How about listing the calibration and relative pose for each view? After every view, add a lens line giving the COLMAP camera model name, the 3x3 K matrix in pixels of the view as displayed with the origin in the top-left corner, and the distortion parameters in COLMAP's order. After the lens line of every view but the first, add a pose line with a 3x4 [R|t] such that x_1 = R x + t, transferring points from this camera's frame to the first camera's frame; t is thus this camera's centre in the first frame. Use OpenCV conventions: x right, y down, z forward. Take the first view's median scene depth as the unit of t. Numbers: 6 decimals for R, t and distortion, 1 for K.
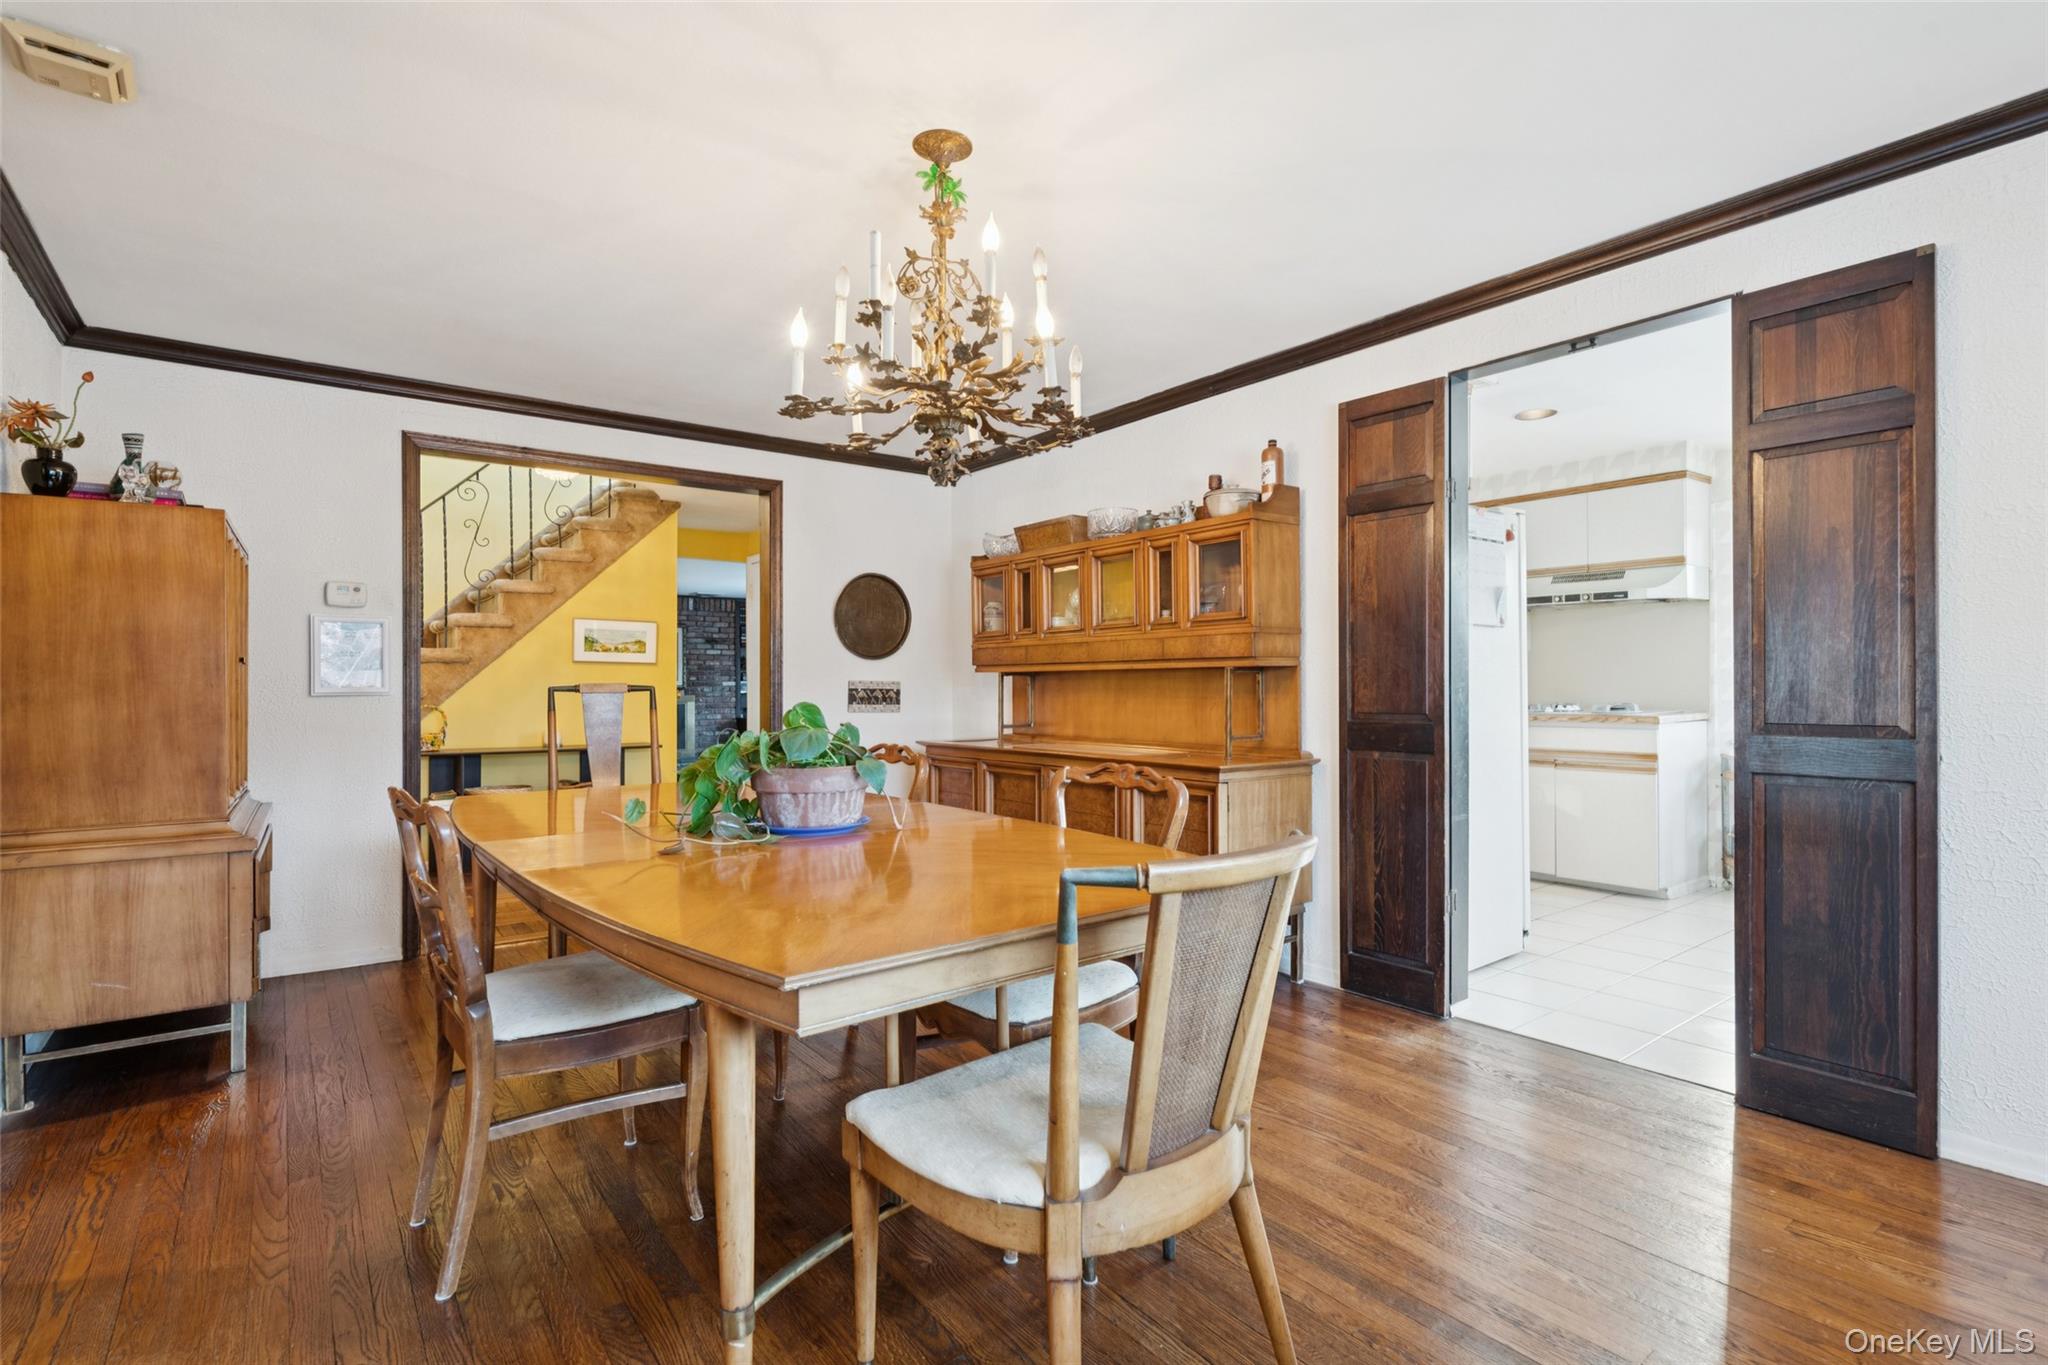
lens RADIAL K [[979.7, 0, 1015.1], [0, 979.7, 678.2], [0, 0, 1]] dist [0.000022, -0.001667]
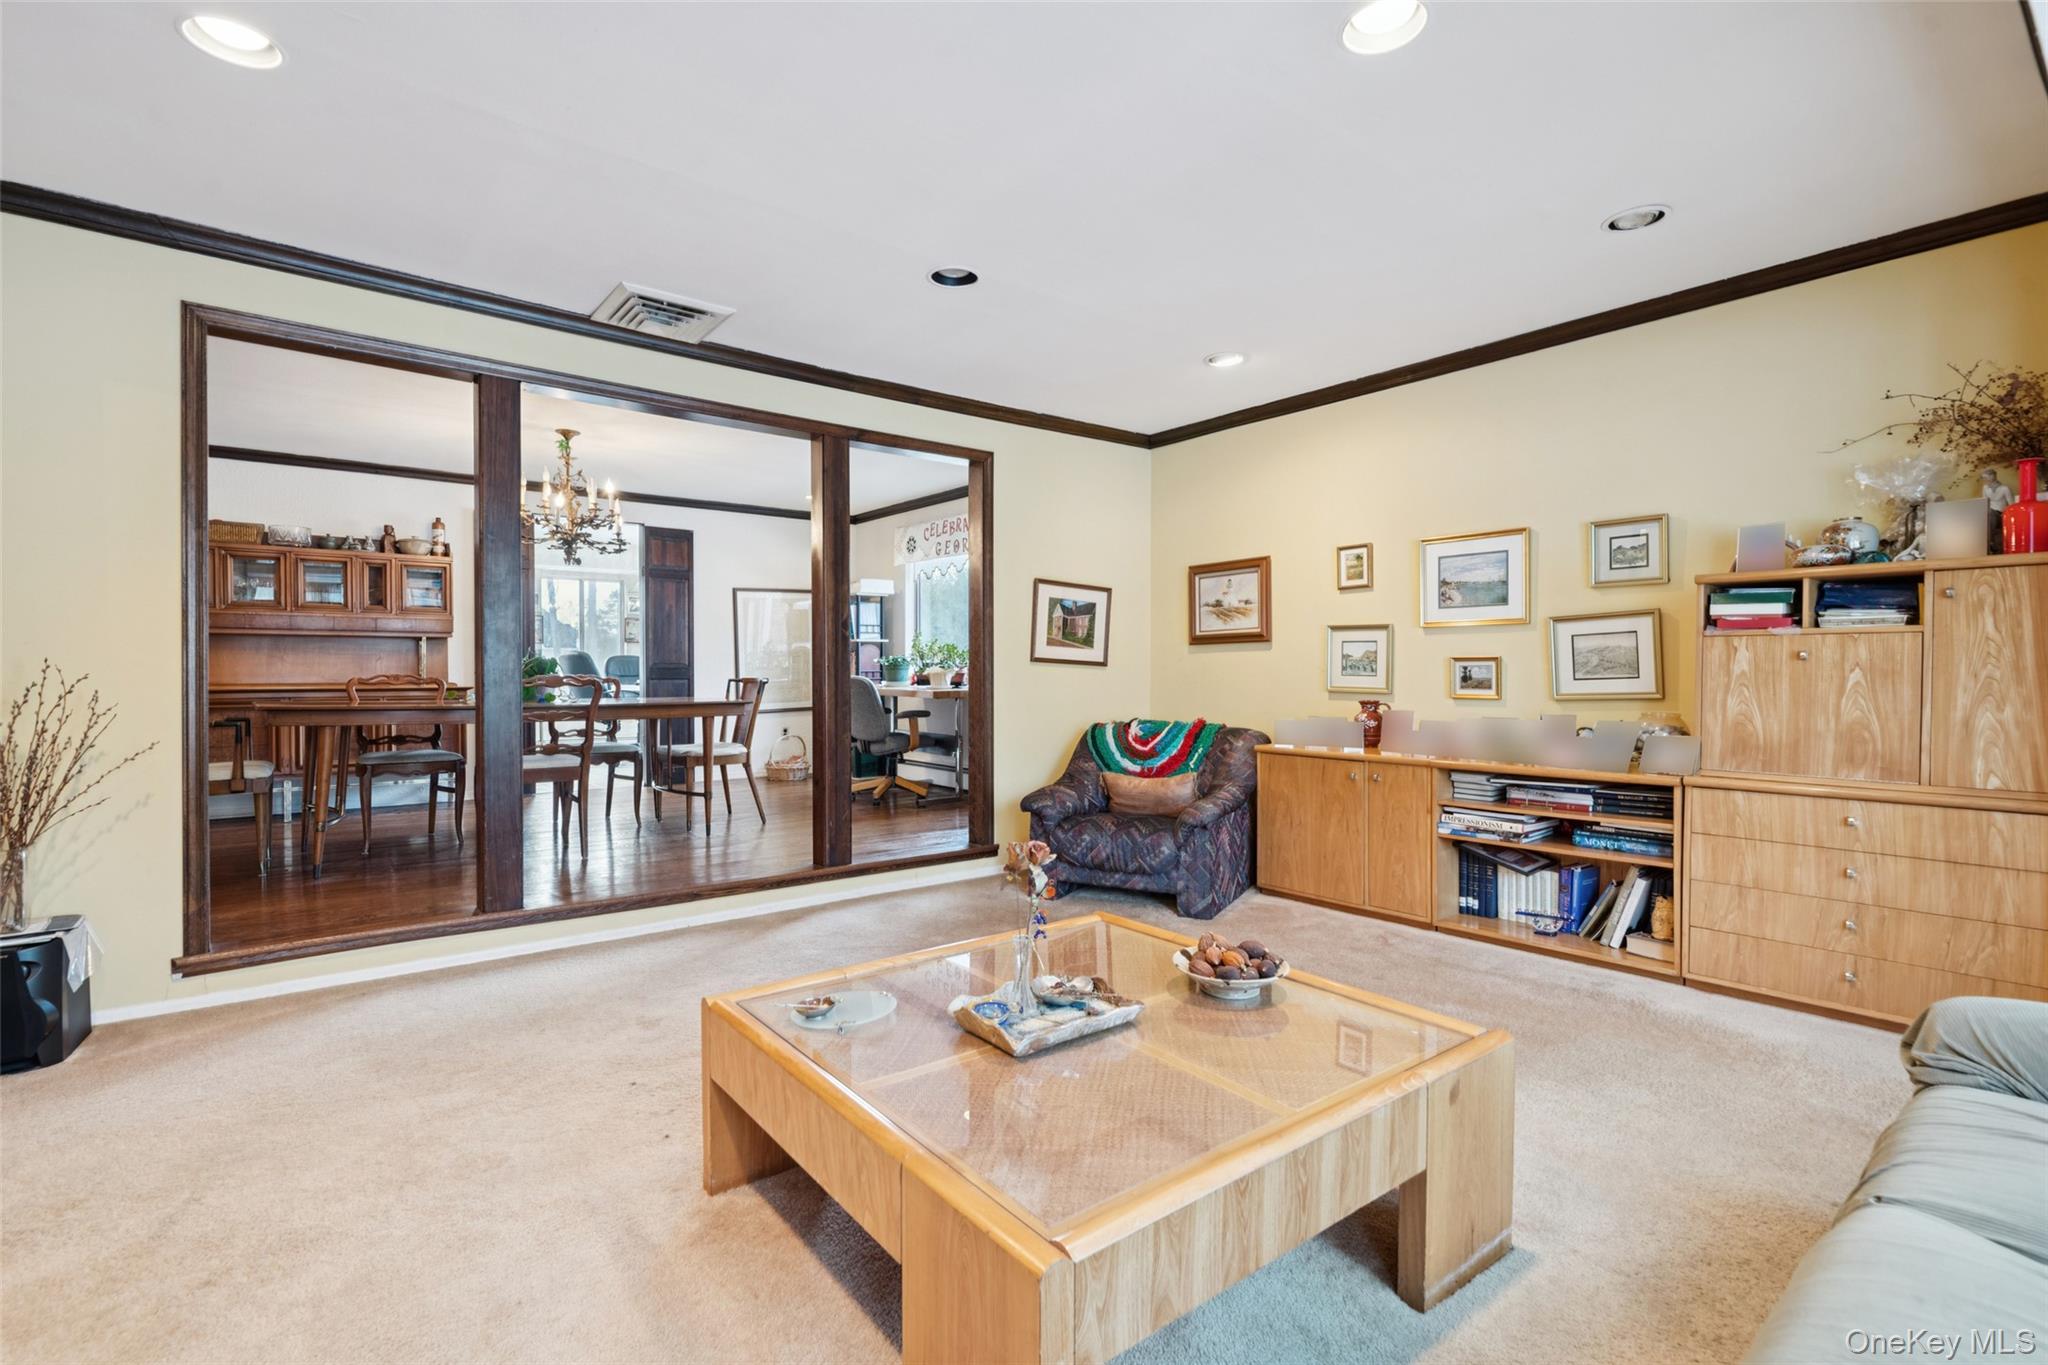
lens RADIAL K [[935.7, 0, 993.0], [0, 935.7, 685.1], [0, 0, 1]] dist [-0.002122, -0.000288]
pose [[-0.004994, -0.007633, 0.999958, -1.138018], [-0.009244, 0.999928, 0.007587, 0.038790], [-0.999945, -0.009206, -0.005064, -0.037526]]
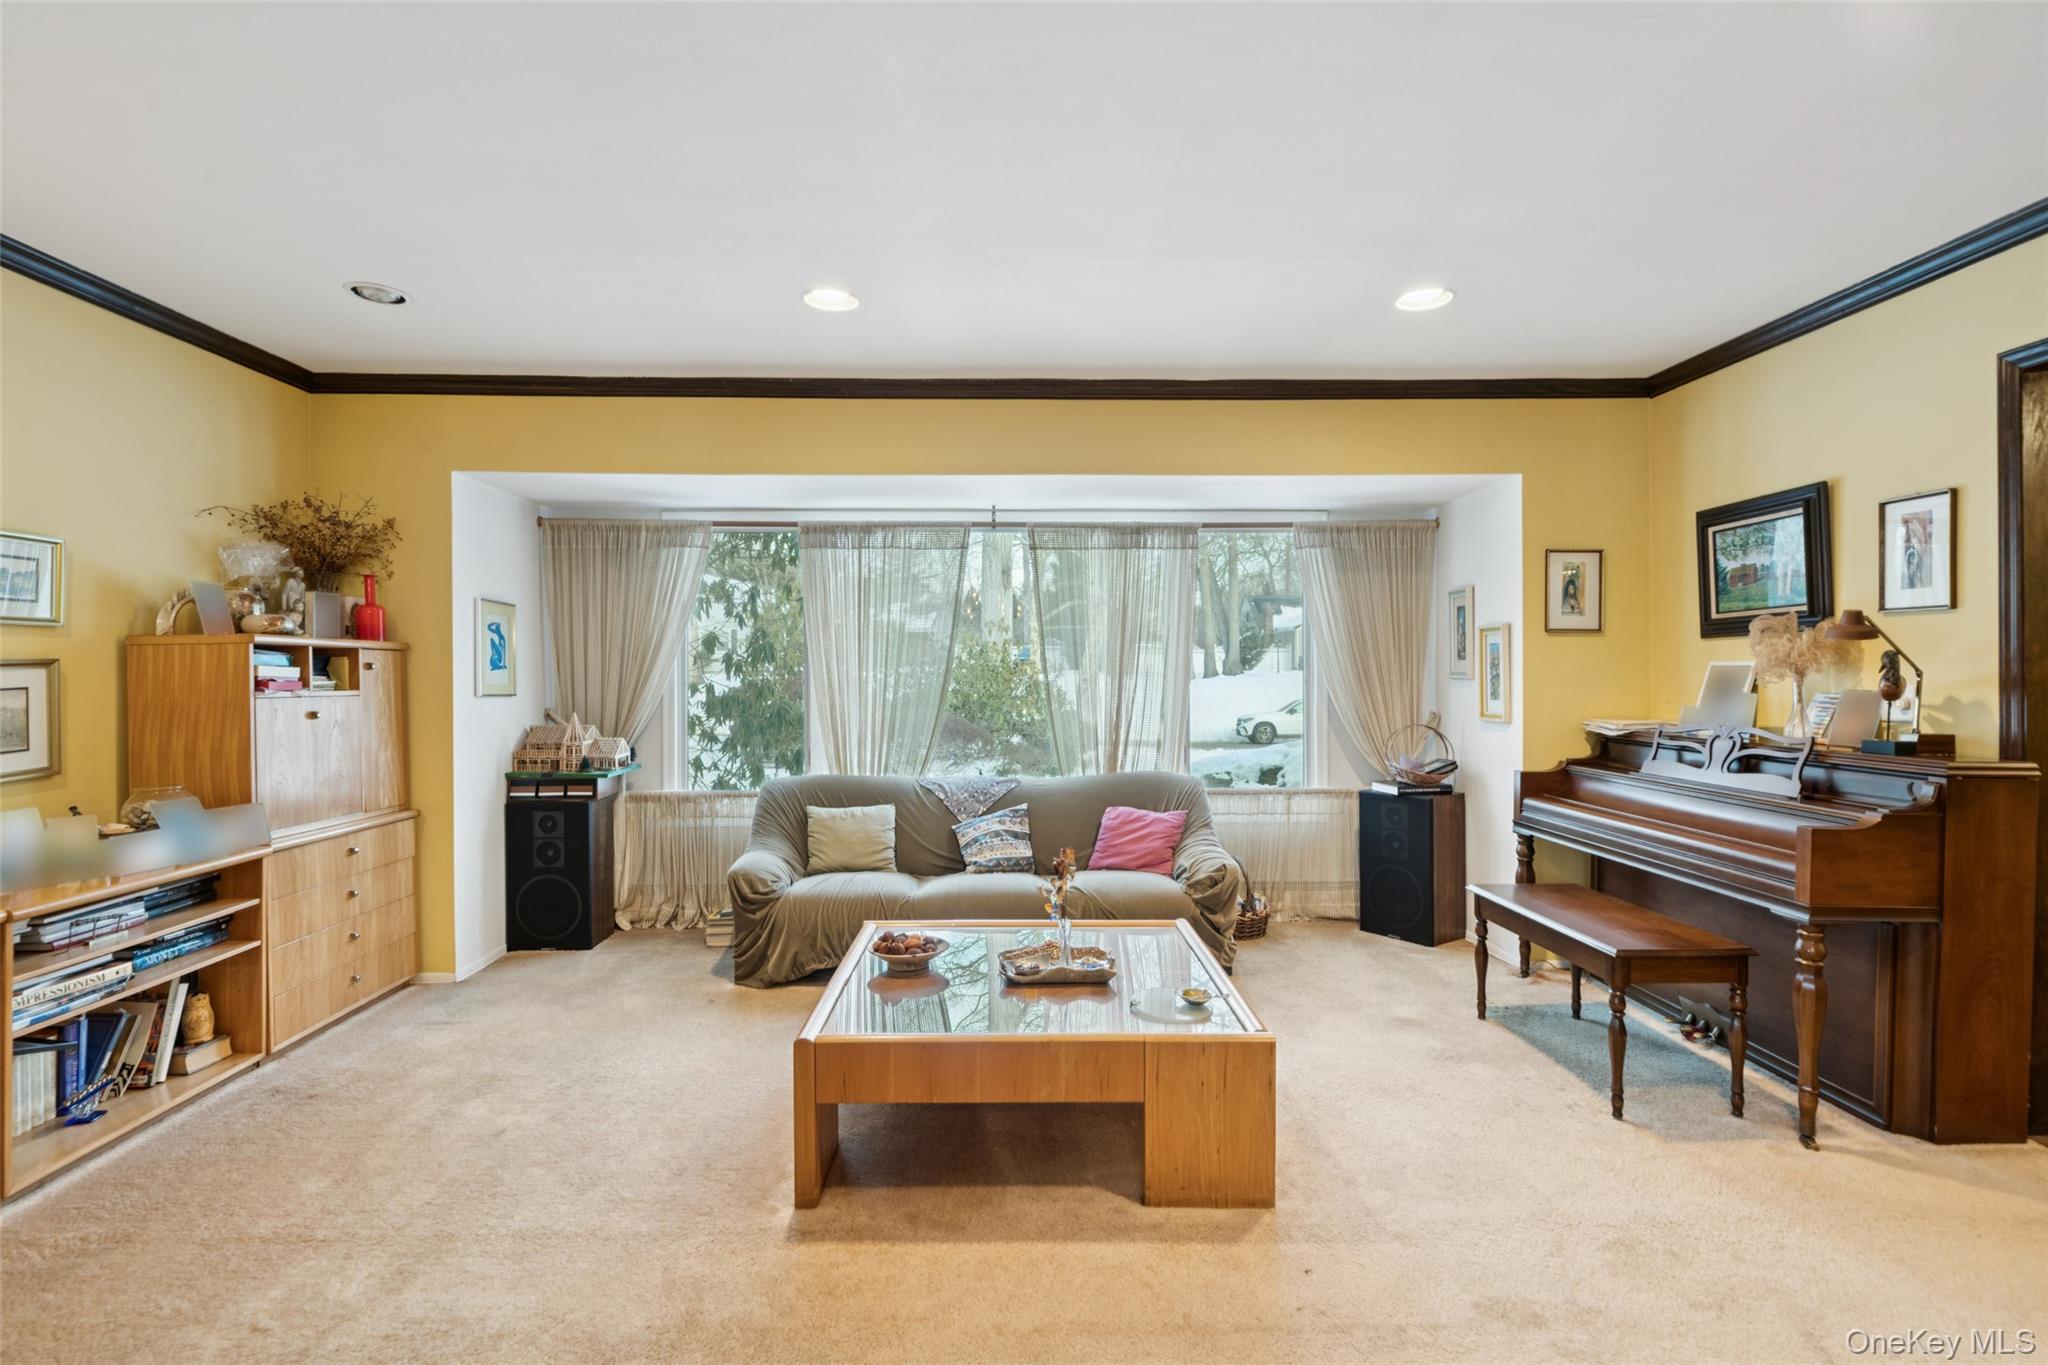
lens RADIAL K [[979.7, 0, 1015.1], [0, 979.7, 678.2], [0, 0, 1]] dist [0.000022, -0.001667]
pose [[-0.583581, 0.010553, -0.811987, -0.286589], [0.013909, 0.999899, 0.002999, -0.001442], [0.811936, -0.009543, -0.583668, 0.250544]]
